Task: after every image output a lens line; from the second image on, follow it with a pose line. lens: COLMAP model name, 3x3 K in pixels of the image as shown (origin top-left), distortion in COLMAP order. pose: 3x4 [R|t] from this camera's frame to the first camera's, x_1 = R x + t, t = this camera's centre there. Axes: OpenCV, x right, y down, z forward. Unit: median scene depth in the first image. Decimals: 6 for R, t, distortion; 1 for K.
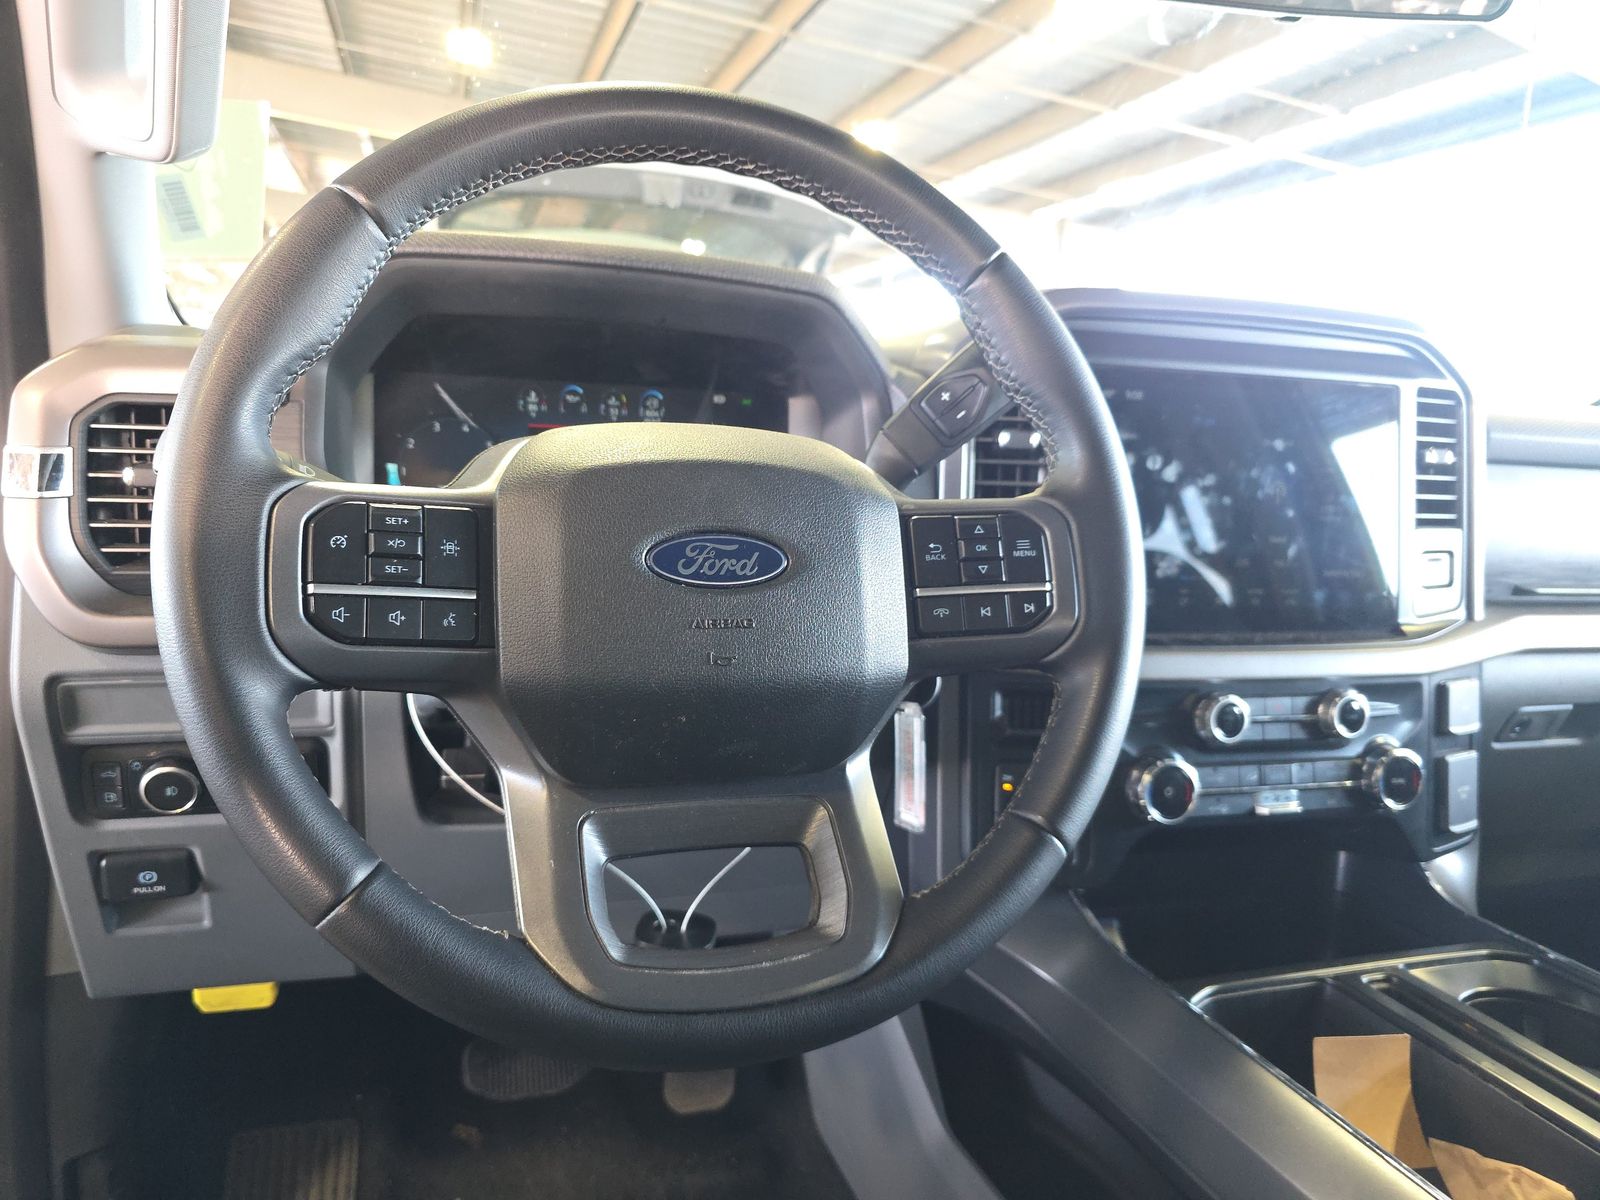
lens RADIAL K [[1098.1, 0, 800.0], [0, 1098.1, 600.0], [0, 0, 1]] dist [0.047501, -0.054618]
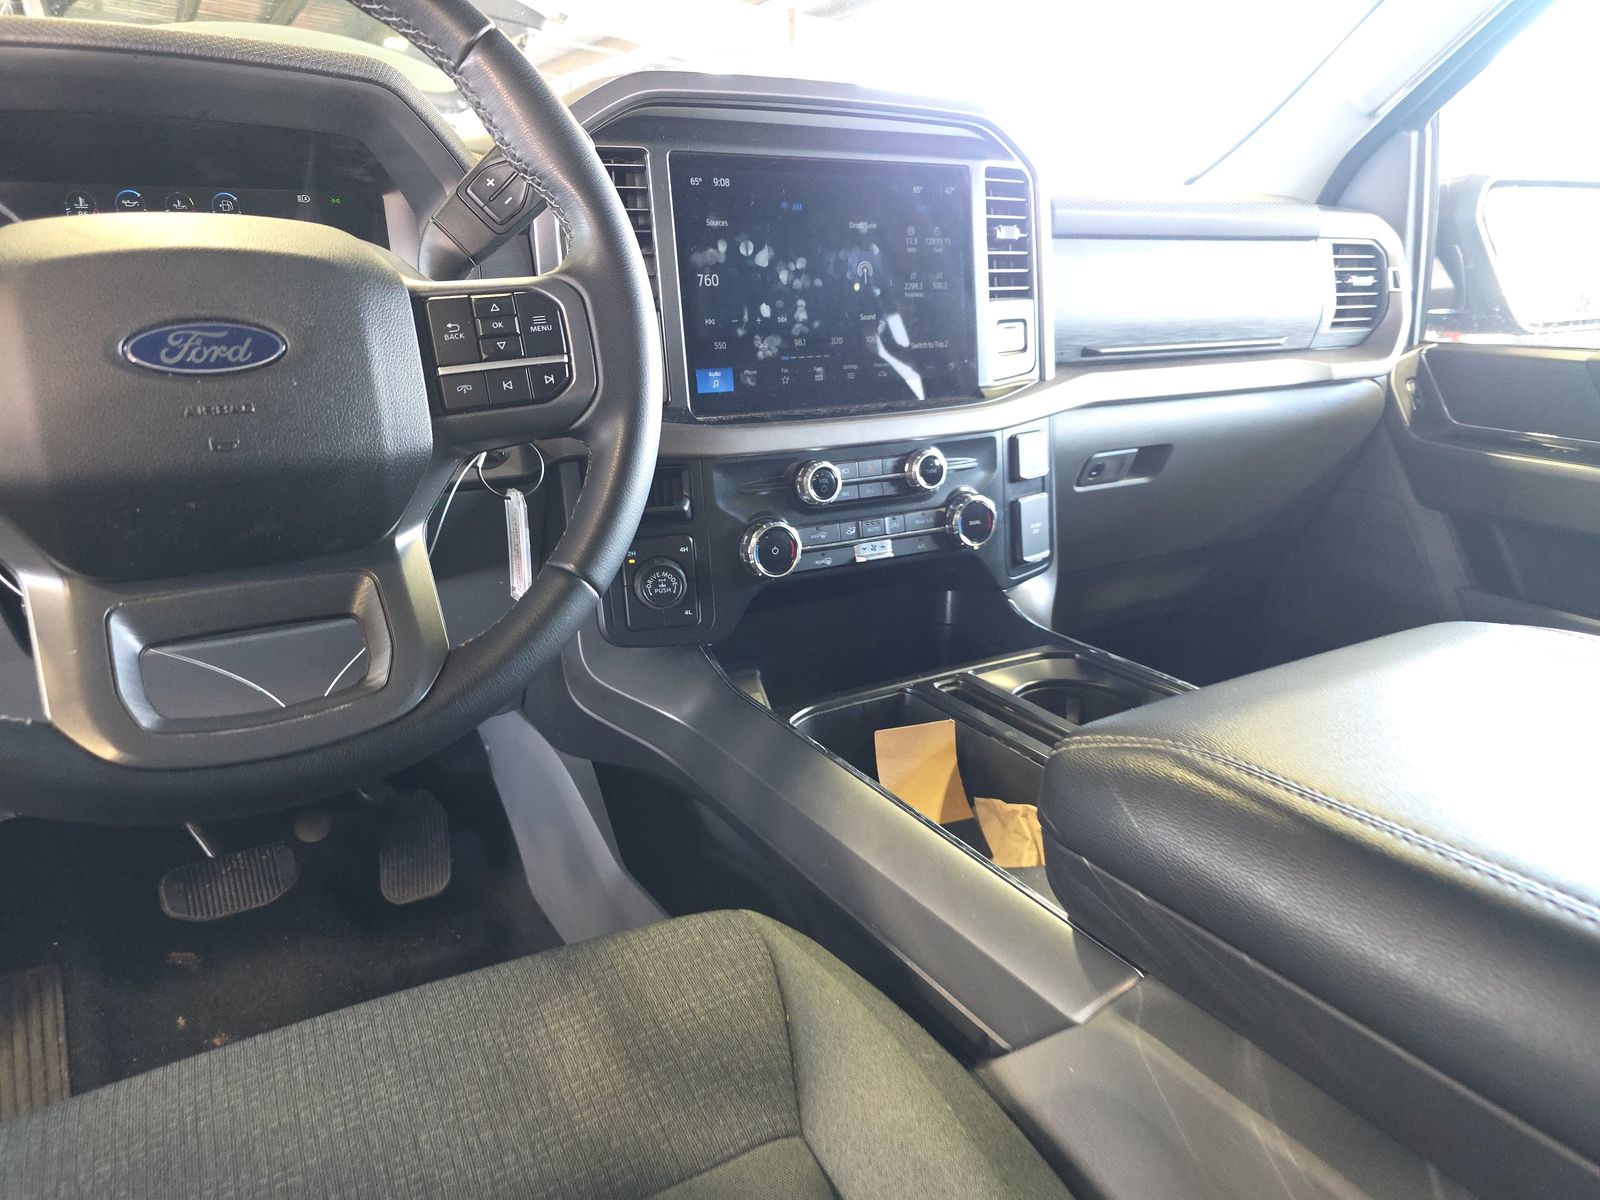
lens RADIAL K [[1075.6, 0, 800.0], [0, 1075.6, 600.0], [0, 0, 1]] dist [0.047690, -0.043545]
pose [[0.972010, -0.113830, 0.205521, 0.126347], [0.078348, 0.981763, 0.173214, 0.034482], [-0.221490, -0.152263, 0.963202, -0.073707]]
